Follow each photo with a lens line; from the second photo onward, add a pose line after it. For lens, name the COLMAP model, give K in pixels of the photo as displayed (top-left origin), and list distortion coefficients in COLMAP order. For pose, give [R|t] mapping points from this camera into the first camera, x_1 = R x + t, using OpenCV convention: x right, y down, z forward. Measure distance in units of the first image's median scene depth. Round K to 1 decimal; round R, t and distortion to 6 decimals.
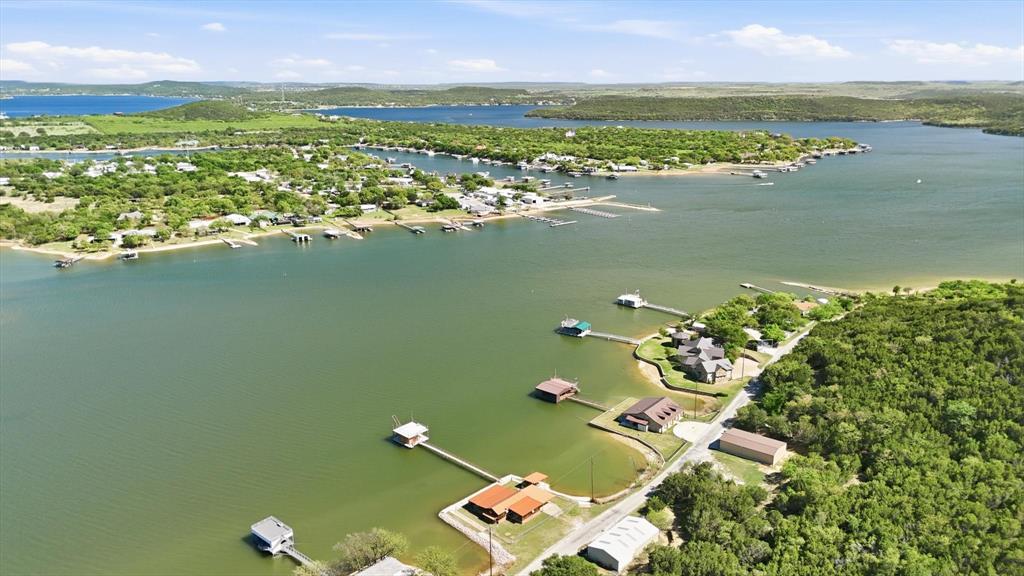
lens RADIAL K [[753.3, 0, 512.0], [0, 753.3, 288.0], [0, 0, 1]] dist [0.081011, -0.087870]
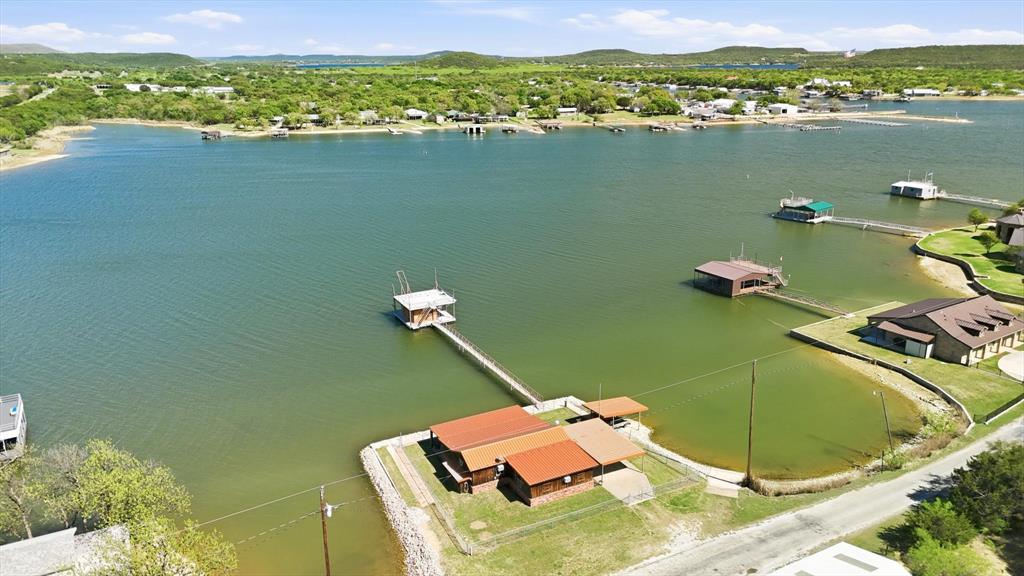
lens RADIAL K [[753.3, 0, 512.0], [0, 753.3, 288.0], [0, 0, 1]] dist [0.081011, -0.087870]
pose [[0.943432, 0.088889, -0.319429, 0.081853], [-0.079394, 0.995930, 0.042654, 0.135910], [0.321920, -0.014881, 0.946650, 0.464361]]
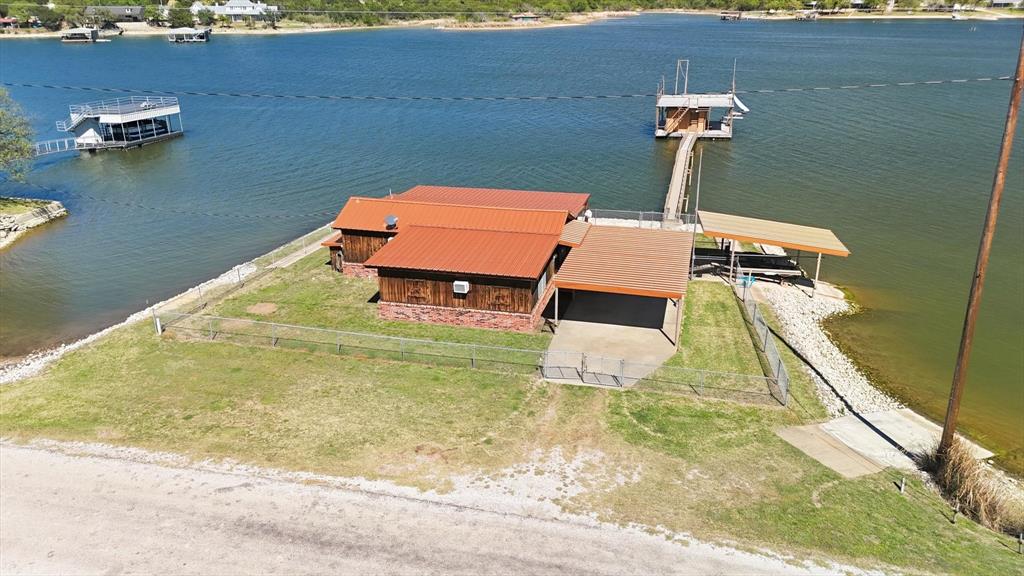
lens RADIAL K [[753.3, 0, 512.0], [0, 753.3, 288.0], [0, 0, 1]] dist [0.081011, -0.087870]
pose [[0.480936, 0.312499, -0.819173, 0.122292], [-0.220306, 0.947419, 0.232081, 0.184672], [0.848626, 0.068853, 0.524493, 0.670164]]
